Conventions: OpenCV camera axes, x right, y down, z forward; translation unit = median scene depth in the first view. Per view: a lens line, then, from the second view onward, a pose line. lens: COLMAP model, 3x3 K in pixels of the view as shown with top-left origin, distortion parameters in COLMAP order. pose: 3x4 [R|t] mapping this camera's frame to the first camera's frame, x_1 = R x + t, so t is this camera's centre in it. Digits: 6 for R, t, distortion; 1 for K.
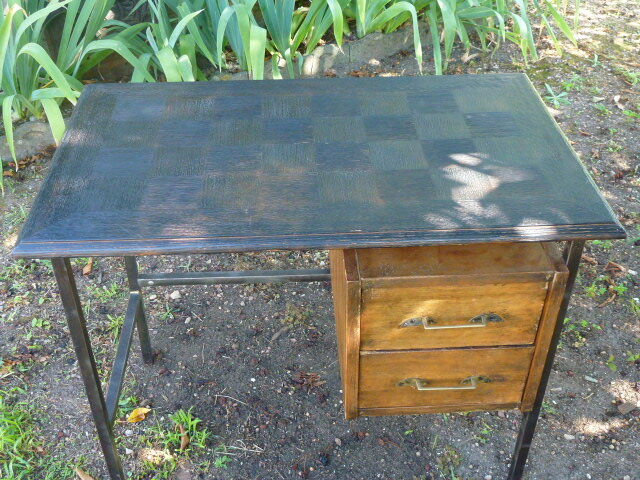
lens RADIAL K [[731.1, 0, 320.0], [0, 731.1, 240.0], [0, 0, 1]] dist [-0.000908, -0.006227]
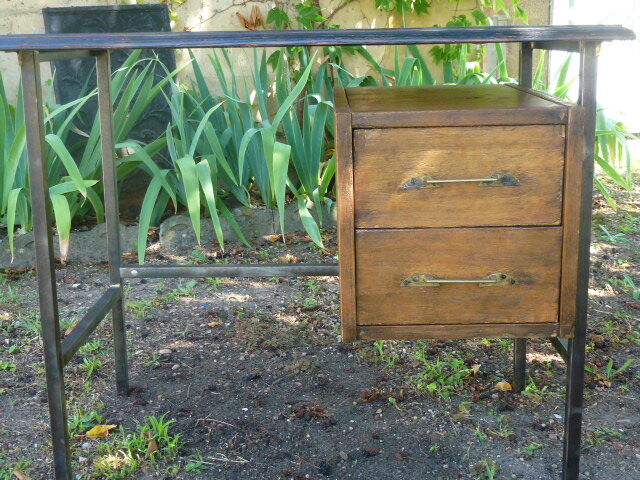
lens RADIAL K [[837.3, 0, 320.0], [0, 837.3, 240.0], [0, 0, 1]] dist [-0.008625, -0.028592]
pose [[0.997748, -0.002562, -0.067025, 0.059921], [-0.025167, 0.911966, -0.409493, 0.431579], [0.062173, 0.410258, 0.909848, 0.080843]]
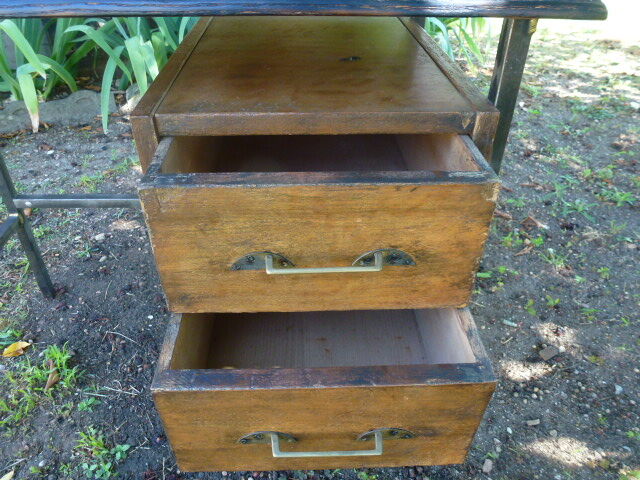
lens RADIAL K [[468.9, 0, 320.0], [0, 468.9, 240.0], [0, 0, 1]] dist [-0.051736, 0.003808]
pose [[0.999806, 0.019674, -0.000106, 0.134373], [-0.019668, 0.999295, -0.031971, 0.115433], [-0.000523, 0.031967, 0.999489, 0.429855]]
